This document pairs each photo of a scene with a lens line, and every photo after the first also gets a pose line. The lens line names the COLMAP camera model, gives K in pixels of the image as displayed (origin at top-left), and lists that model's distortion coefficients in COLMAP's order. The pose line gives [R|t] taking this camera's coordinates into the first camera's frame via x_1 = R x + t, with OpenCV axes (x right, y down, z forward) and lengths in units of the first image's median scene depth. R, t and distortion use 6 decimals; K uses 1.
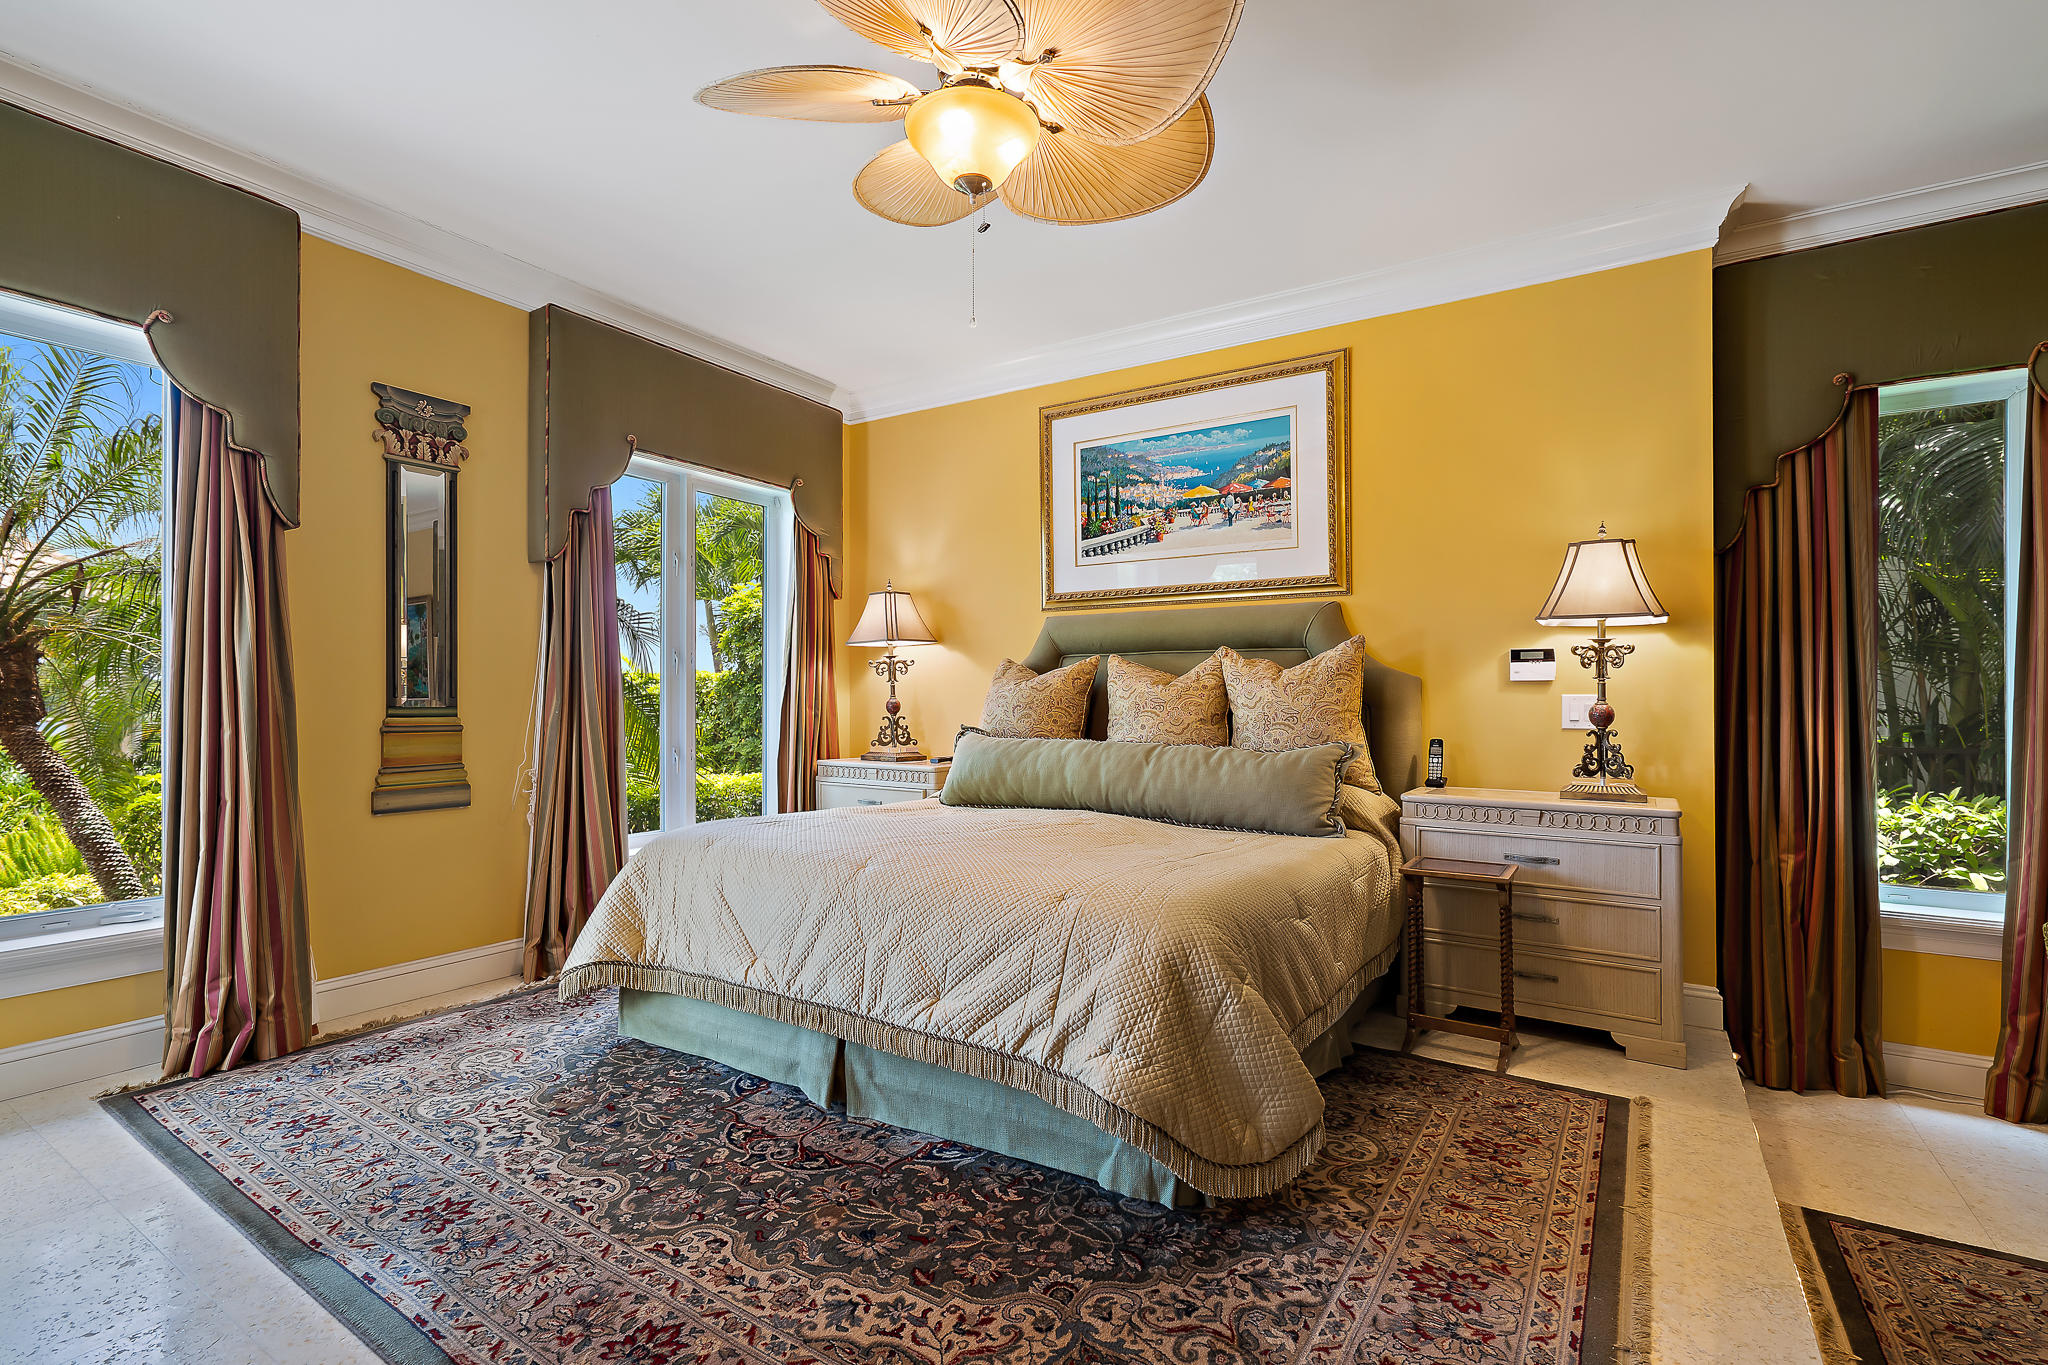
lens RADIAL K [[944.4, 0, 1032.2], [0, 944.4, 706.9], [0, 0, 1]] dist [-0.038217, 0.020899]
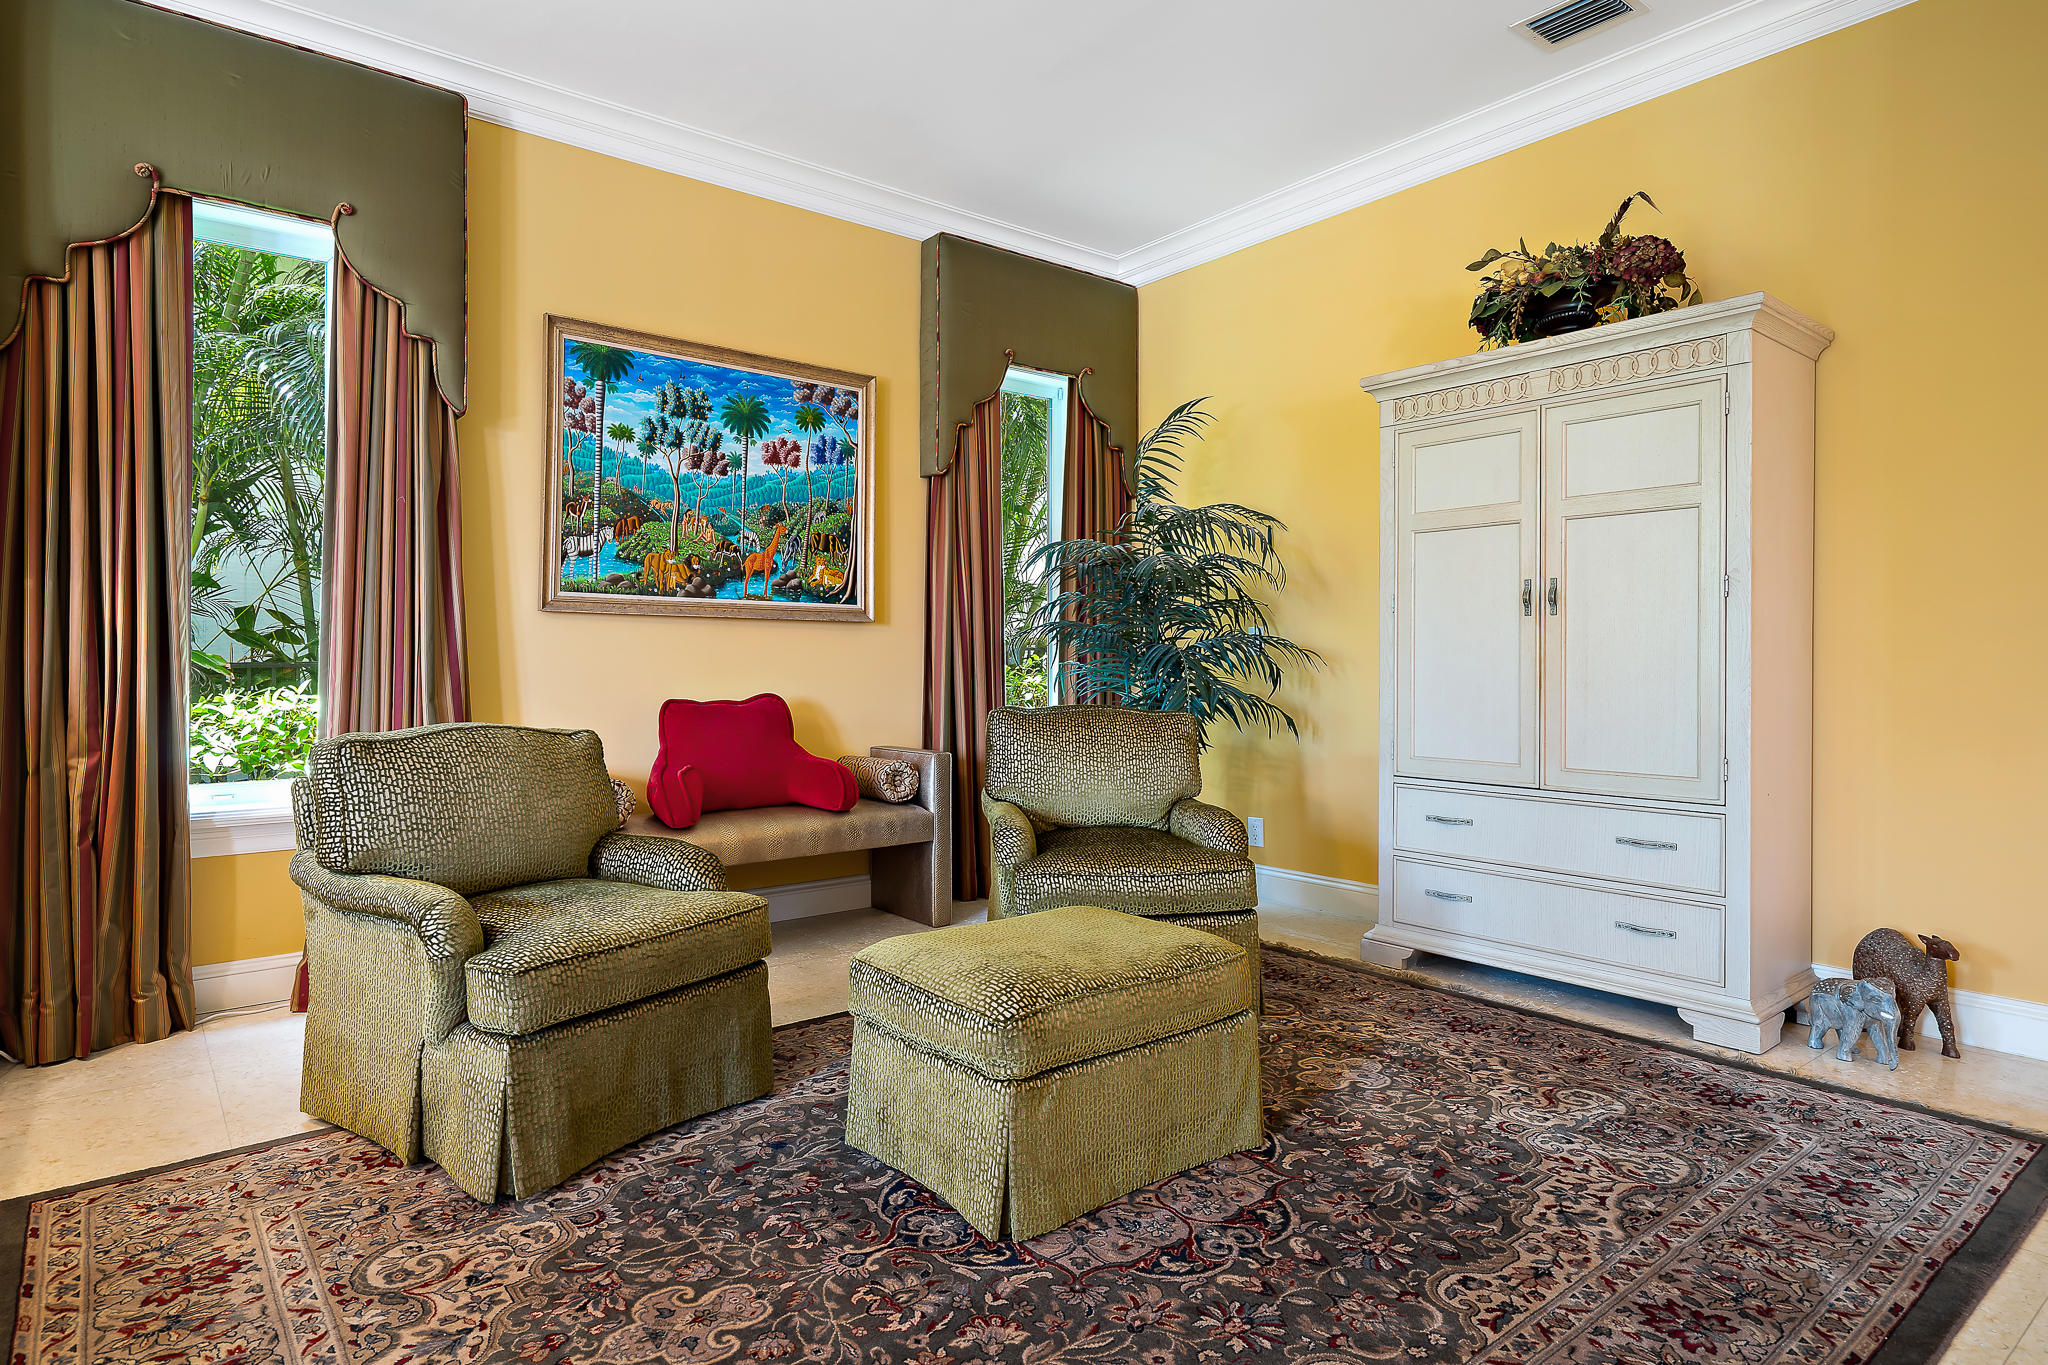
lens RADIAL K [[1135.1, 0, 961.3], [0, 1135.1, 669.4], [0, 0, 1]] dist [0.007232, 0.001492]
pose [[0.353266, -0.012361, 0.935441, 0.176989], [-0.005022, 0.999873, 0.015109, 0.064279], [-0.935510, -0.010035, 0.353159, -0.028626]]
